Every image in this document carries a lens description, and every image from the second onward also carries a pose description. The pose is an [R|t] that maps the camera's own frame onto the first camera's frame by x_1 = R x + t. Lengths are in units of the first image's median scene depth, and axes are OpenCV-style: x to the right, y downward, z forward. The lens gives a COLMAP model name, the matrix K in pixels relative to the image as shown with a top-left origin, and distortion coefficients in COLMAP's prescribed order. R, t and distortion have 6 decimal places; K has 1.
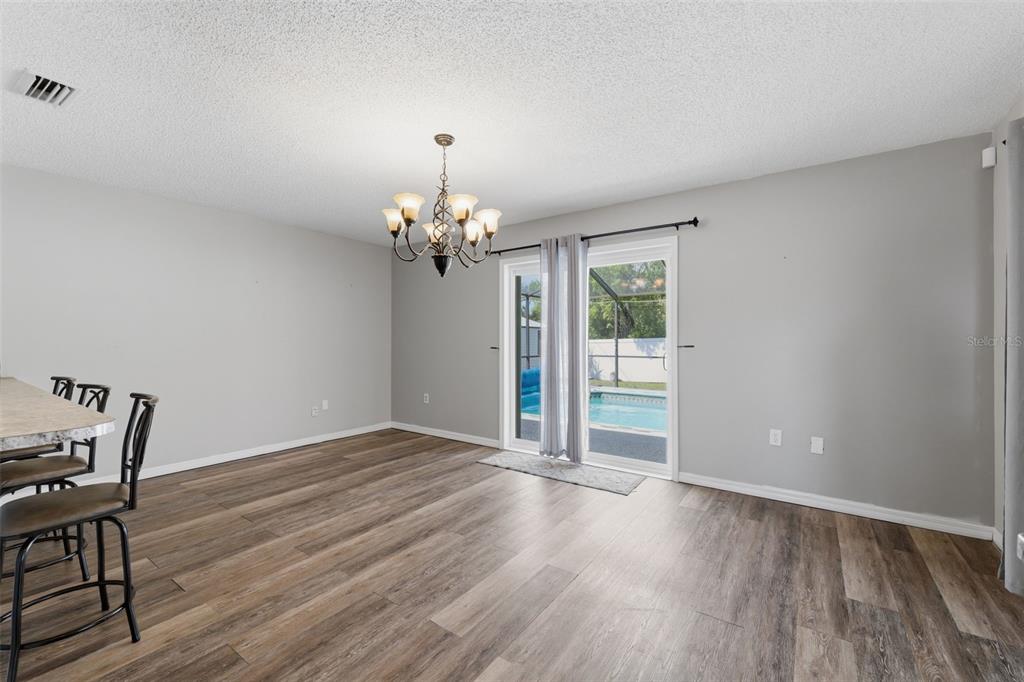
lens RADIAL K [[426.2, 0, 512.0], [0, 426.2, 341.0], [0, 0, 1]] dist [-0.000182, -0.000278]
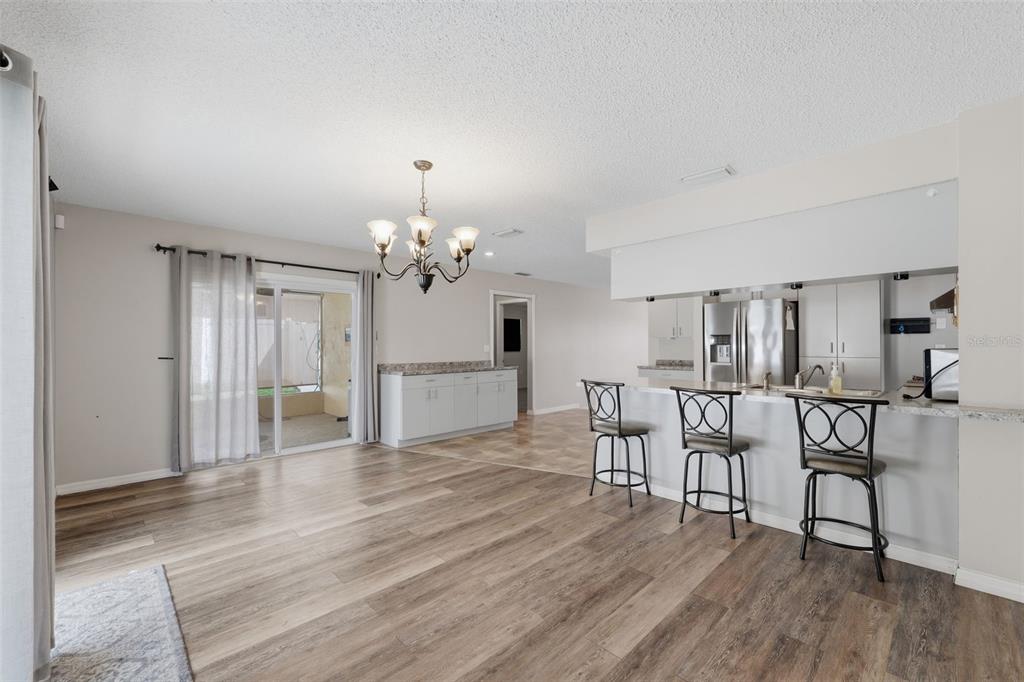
lens RADIAL K [[426.2, 0, 512.0], [0, 426.2, 341.0], [0, 0, 1]] dist [-0.000182, -0.000278]
pose [[-0.981529, 0.003580, 0.191279, -0.557561], [0.002626, 0.999983, -0.005239, -0.024422], [-0.191295, -0.004640, -0.981522, 1.921409]]
